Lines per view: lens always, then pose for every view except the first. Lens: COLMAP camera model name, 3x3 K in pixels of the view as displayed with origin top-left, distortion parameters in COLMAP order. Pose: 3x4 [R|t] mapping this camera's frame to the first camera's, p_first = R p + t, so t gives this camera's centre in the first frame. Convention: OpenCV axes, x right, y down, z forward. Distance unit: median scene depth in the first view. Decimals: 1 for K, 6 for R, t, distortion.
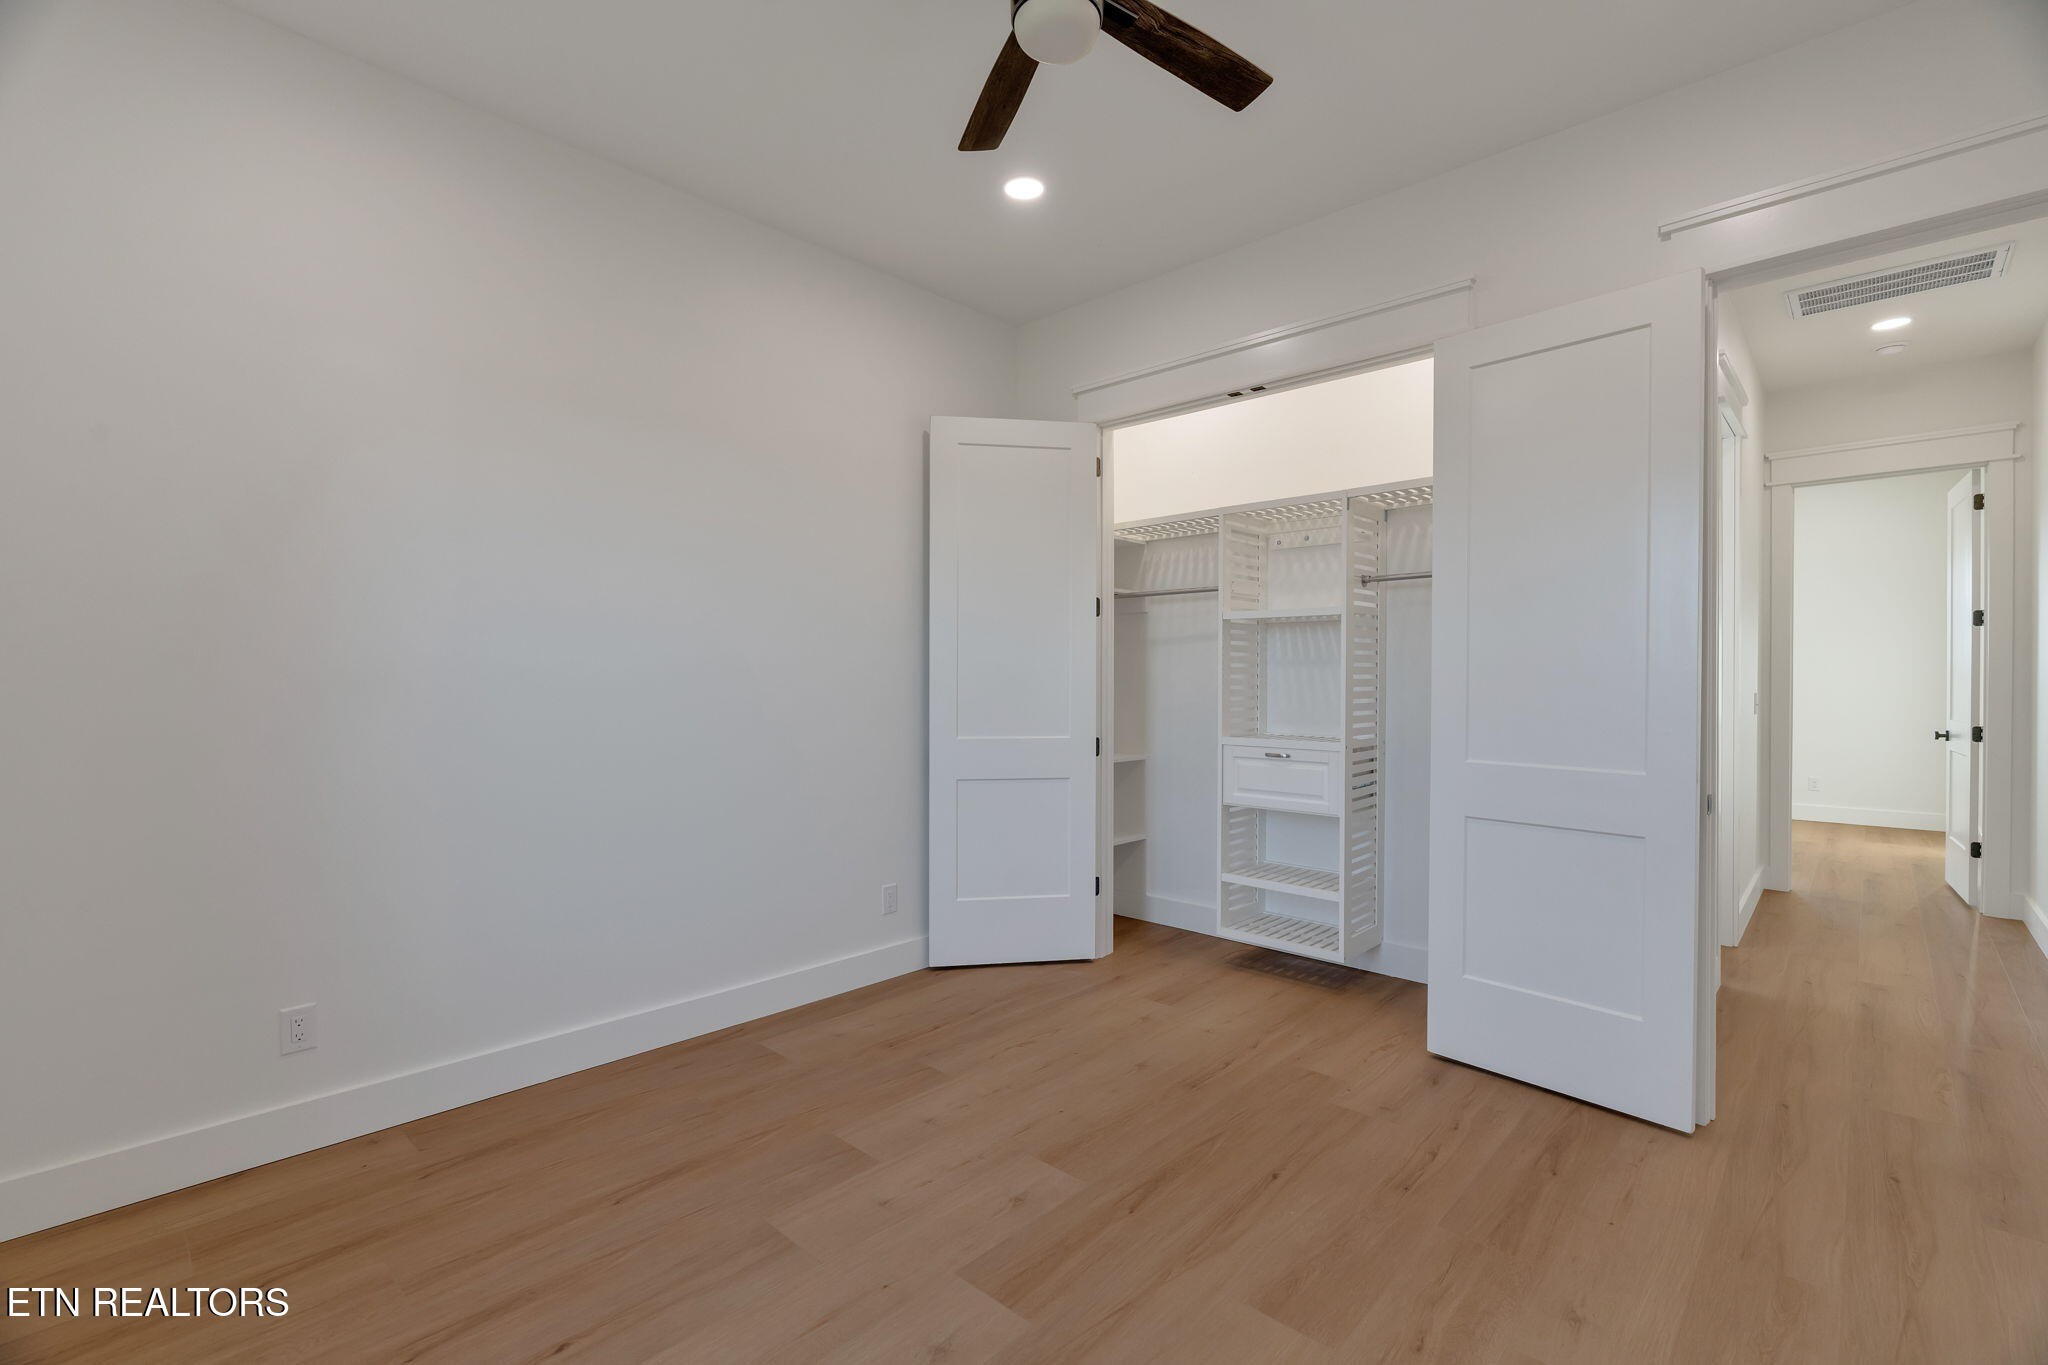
lens RADIAL K [[907.4, 0, 1011.0], [0, 907.4, 691.2], [0, 0, 1]] dist [0.004469, 0.000374]
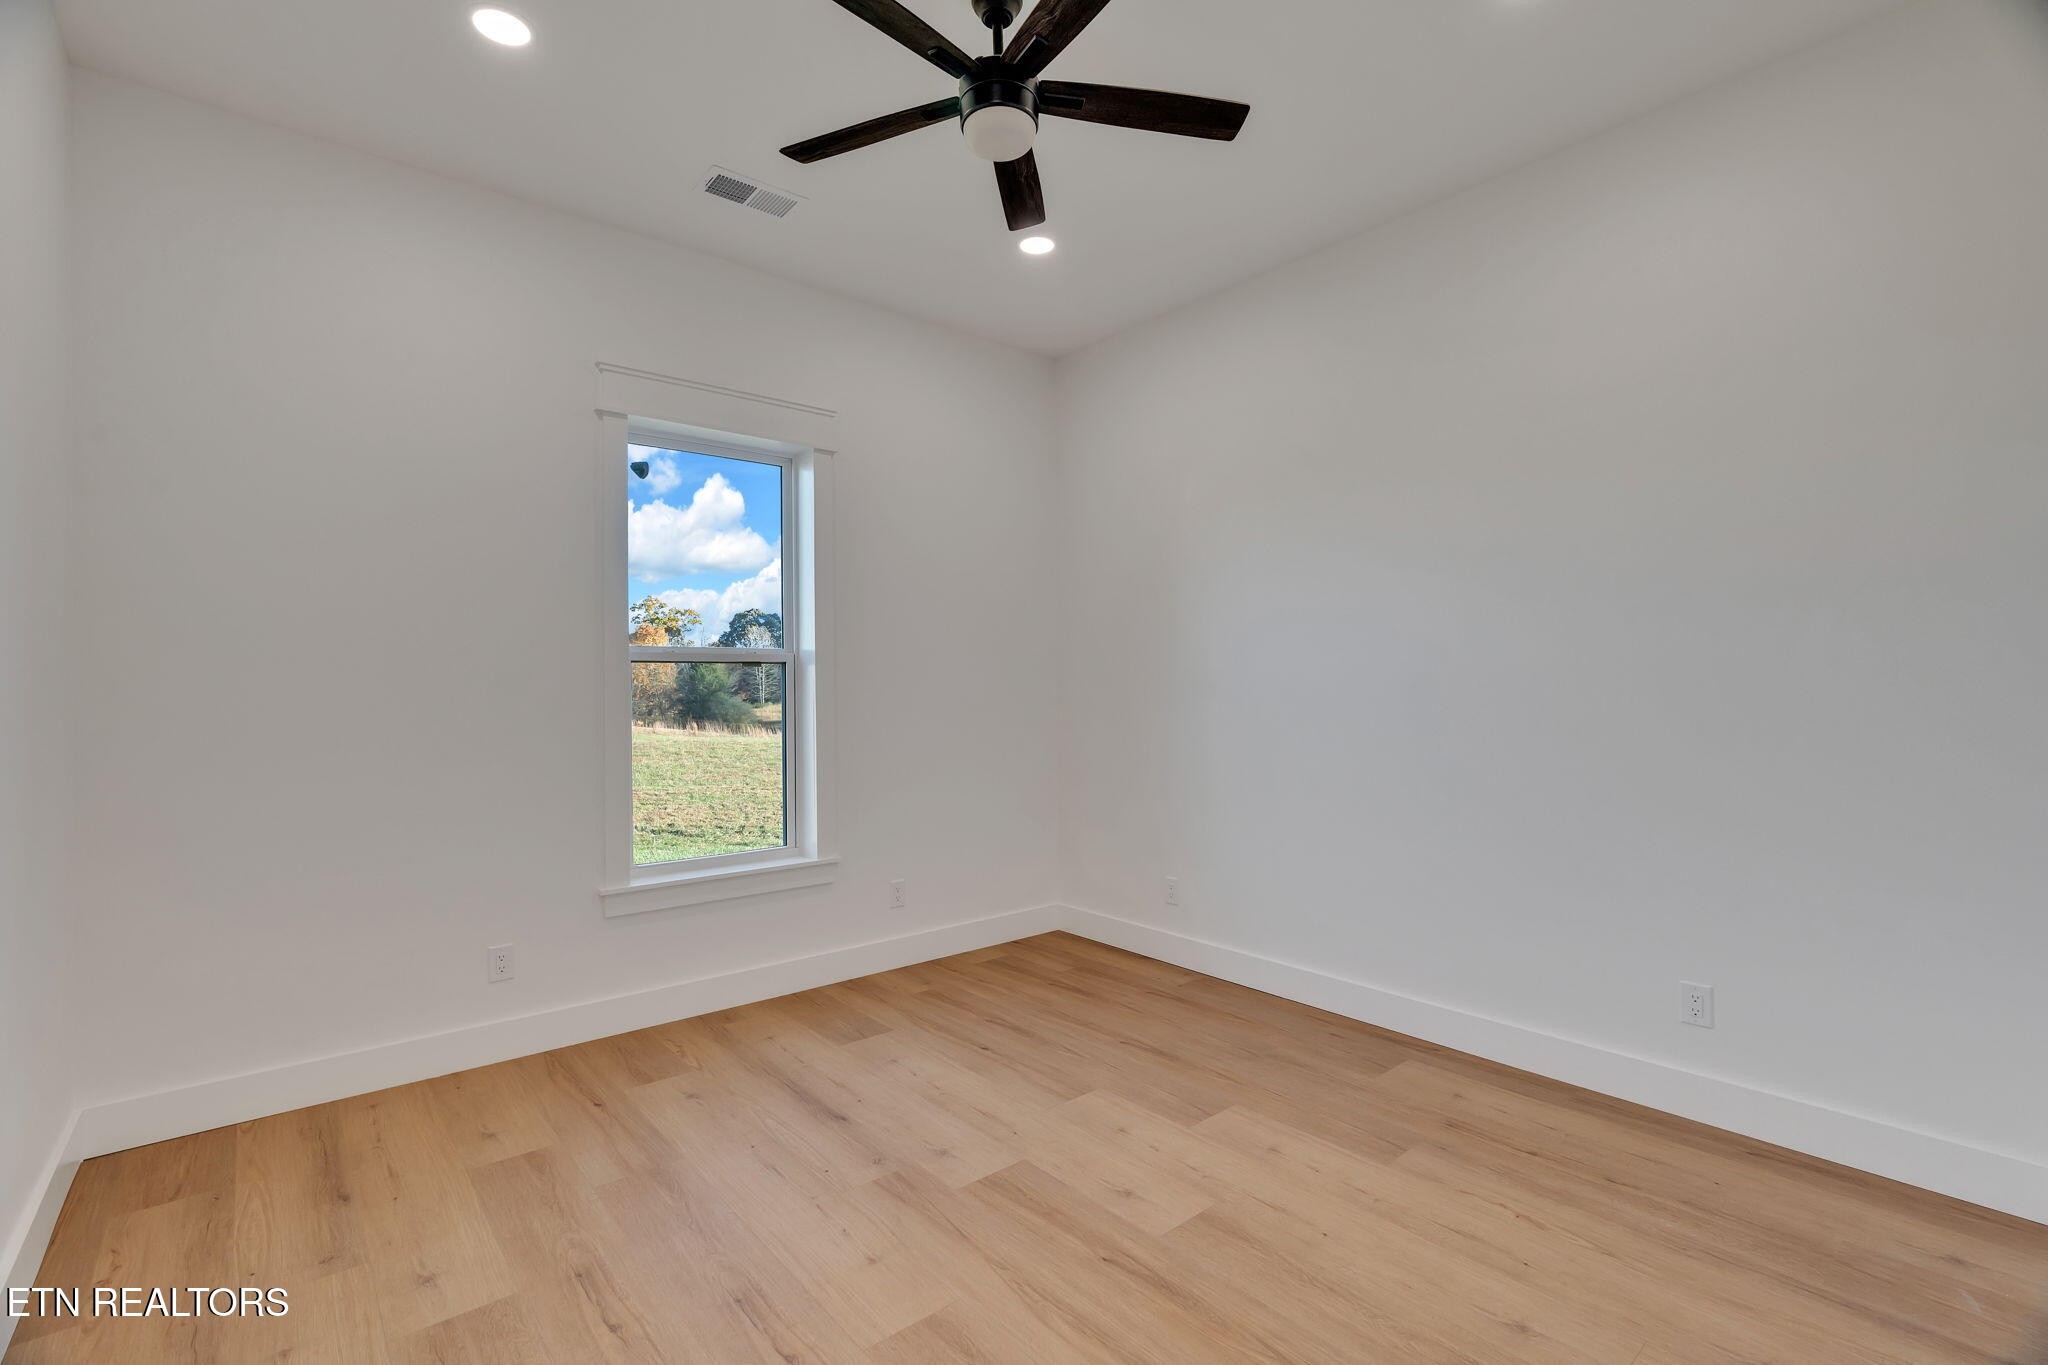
lens RADIAL K [[907.4, 0, 1011.9], [0, 907.4, 676.7], [0, 0, 1]] dist [0.004469, 0.000374]
pose [[-0.118050, -0.016676, -0.992868, 0.996970], [-0.005629, 0.999854, -0.016124, 0.000523], [0.992992, 0.003686, -0.118126, 0.949455]]
